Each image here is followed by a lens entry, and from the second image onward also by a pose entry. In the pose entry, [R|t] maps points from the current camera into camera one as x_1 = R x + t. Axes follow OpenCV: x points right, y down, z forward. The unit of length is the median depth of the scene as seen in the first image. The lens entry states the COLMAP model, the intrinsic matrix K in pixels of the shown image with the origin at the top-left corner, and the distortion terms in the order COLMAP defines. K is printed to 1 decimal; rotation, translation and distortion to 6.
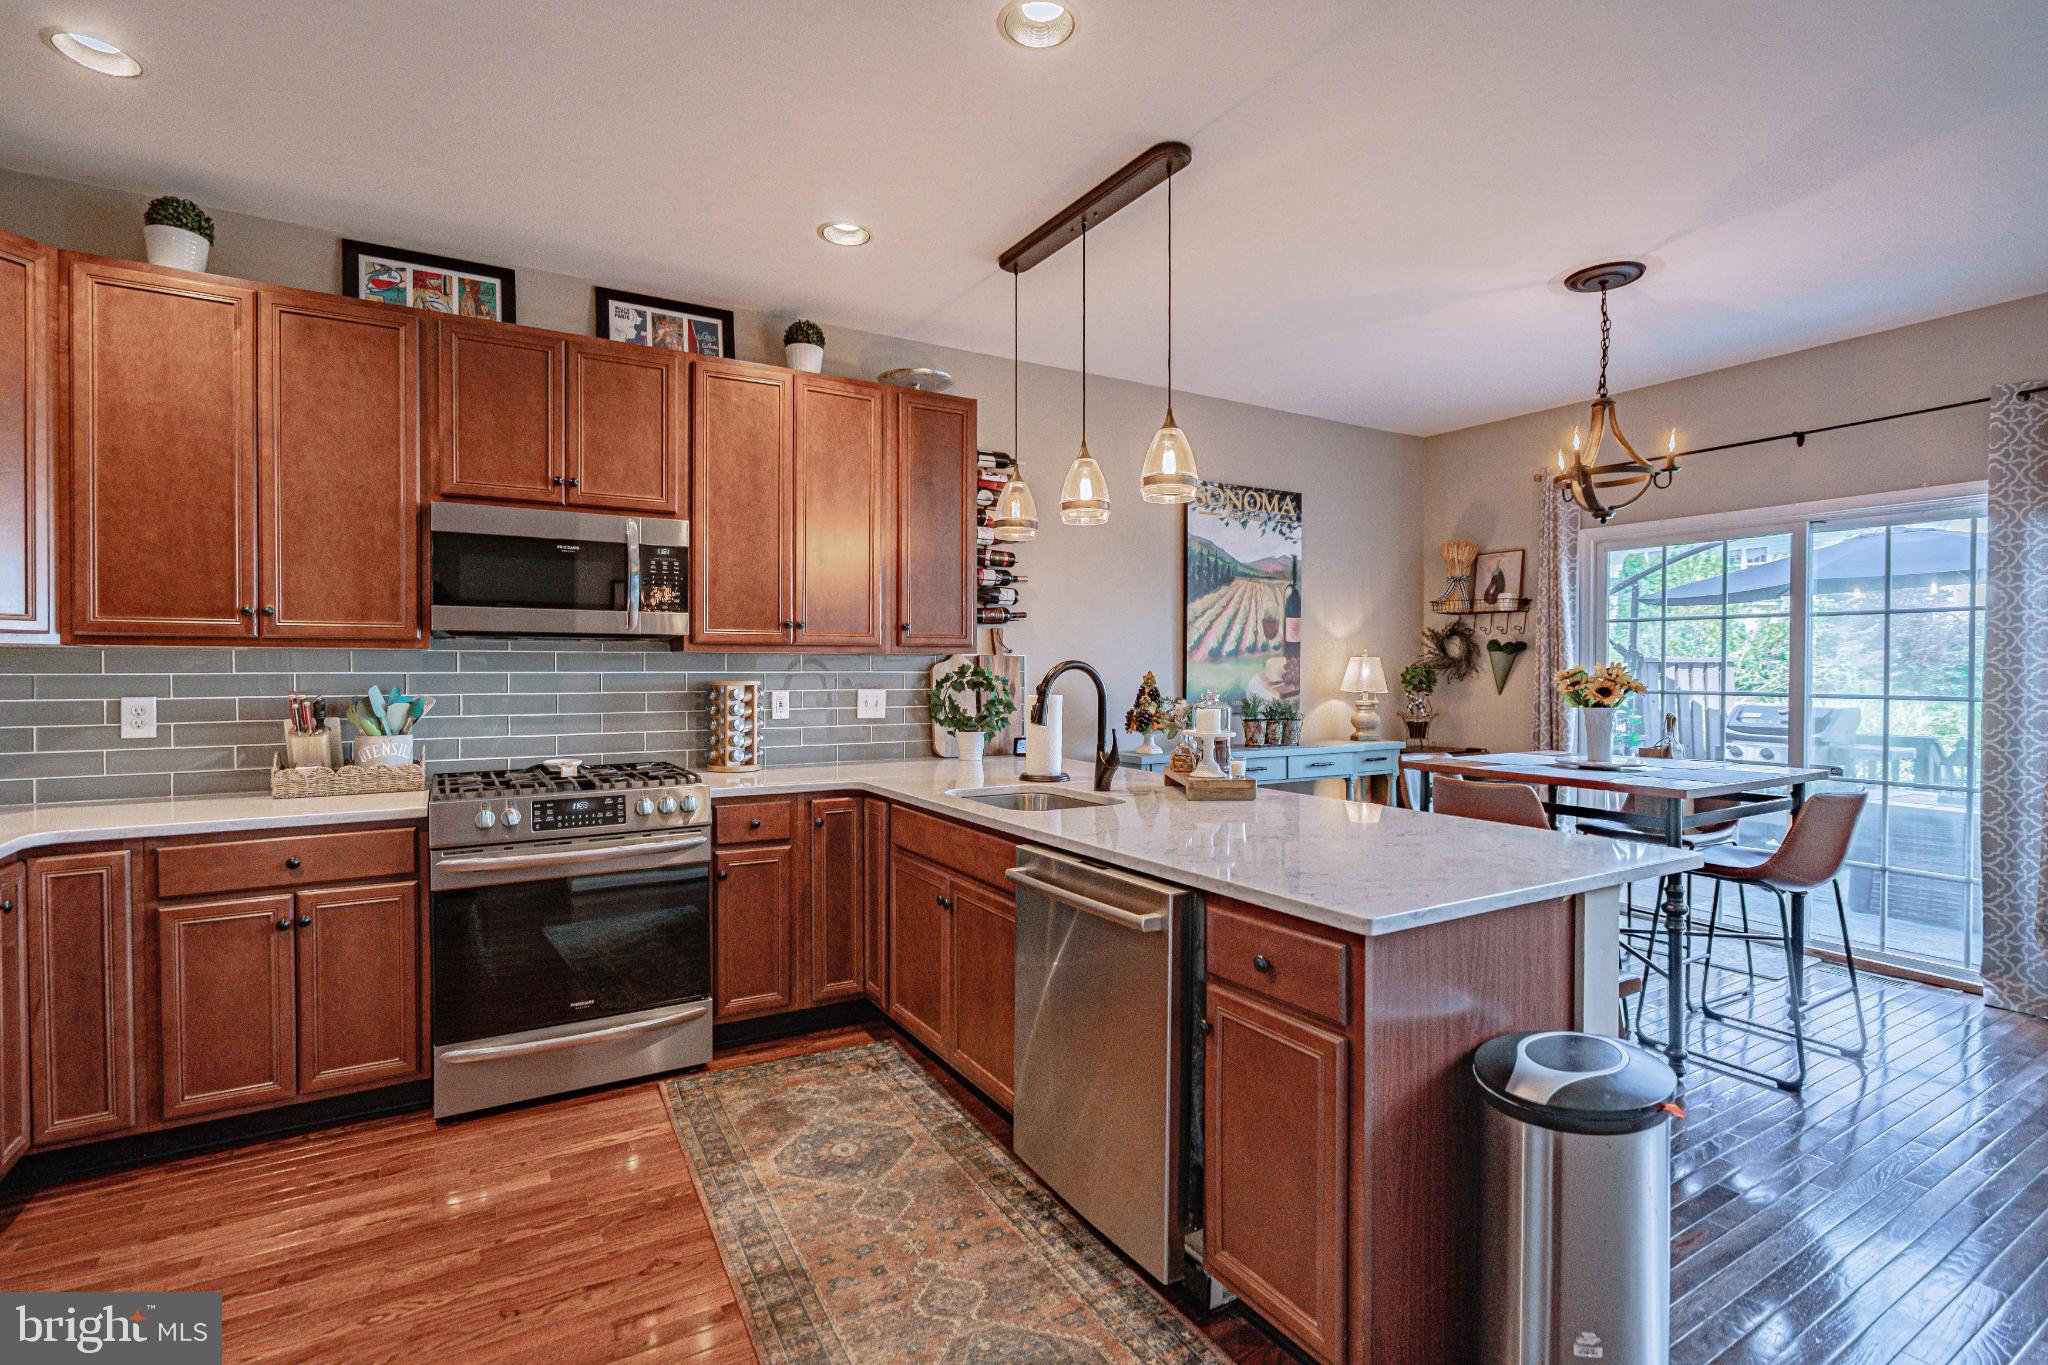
lens RADIAL K [[942.1, 0, 1020.9], [0, 942.1, 678.6], [0, 0, 1]] dist [-0.001295, 0.000677]
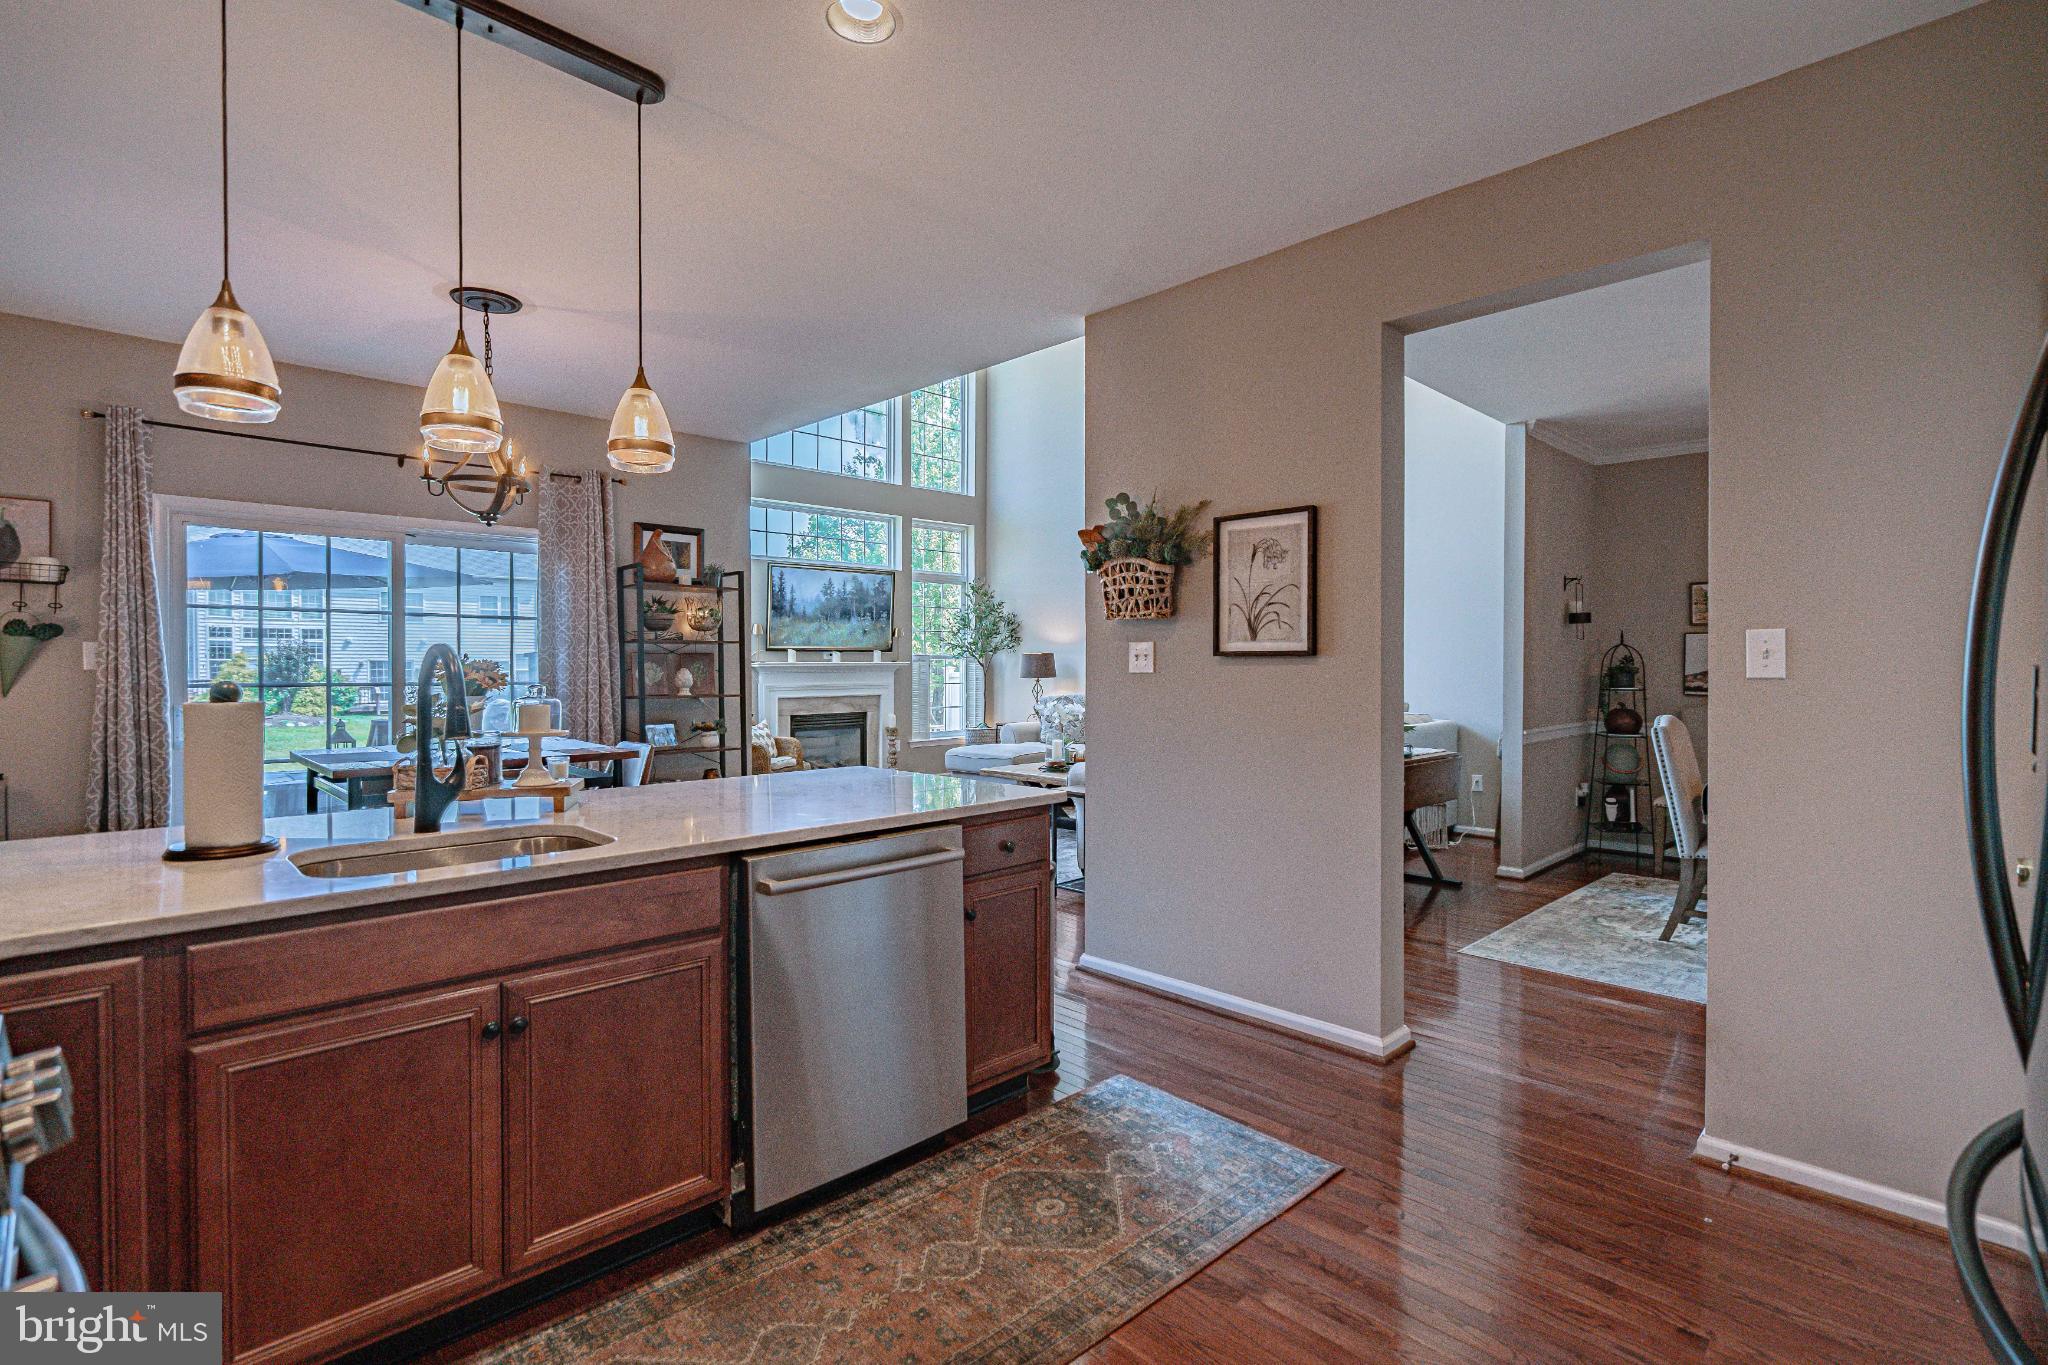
lens RADIAL K [[942.1, 0, 1074.0], [0, 942.1, 672.9], [0, 0, 1]] dist [-0.001295, 0.000677]
pose [[-0.249932, -0.010284, 0.968209, -0.673602], [0.011264, 0.999845, 0.013528, -0.002586], [-0.968198, 0.014287, -0.249778, 0.679675]]
